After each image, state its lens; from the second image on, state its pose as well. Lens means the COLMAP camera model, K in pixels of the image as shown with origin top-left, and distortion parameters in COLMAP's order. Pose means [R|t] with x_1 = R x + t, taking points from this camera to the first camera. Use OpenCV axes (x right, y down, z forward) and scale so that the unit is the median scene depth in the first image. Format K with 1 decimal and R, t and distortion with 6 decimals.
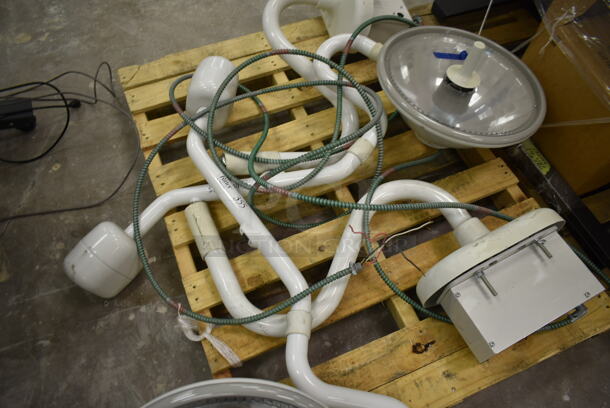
lens RADIAL K [[464.9, 0, 305.4], [0, 464.9, 202.4], [0, 0, 1]] dist [-0.014672, 0.000492]
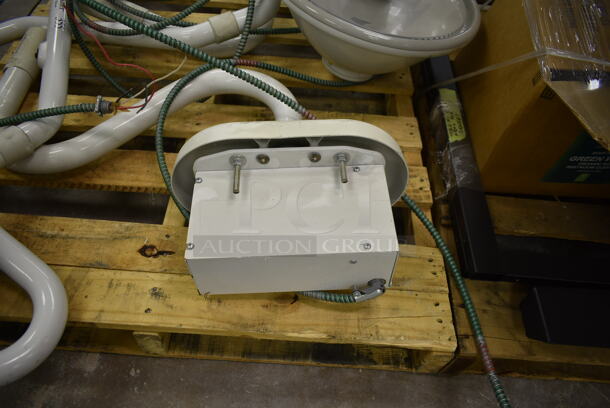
lens RADIAL K [[464.9, 0, 302.4], [0, 464.9, 204.0], [0, 0, 1]] dist [-0.014672, 0.000492]
pose [[0.906500, 0.355295, -0.228083, 0.543905], [-0.383039, 0.919307, -0.090314, 0.198649], [0.177590, 0.169235, 0.969444, 0.291417]]
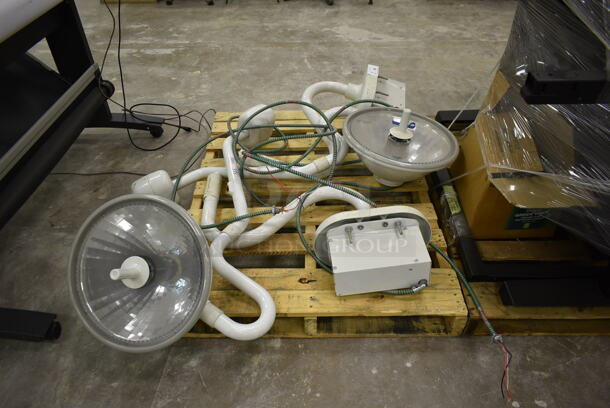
lens RADIAL K [[464.9, 0, 304.3], [0, 464.9, 208.1], [0, 0, 1]] dist [-0.014672, 0.000492]
pose [[0.917698, 0.215966, -0.333451, 0.608506], [-0.311978, 0.911419, -0.268302, 0.444612], [0.245969, 0.350249, 0.903784, -0.331456]]
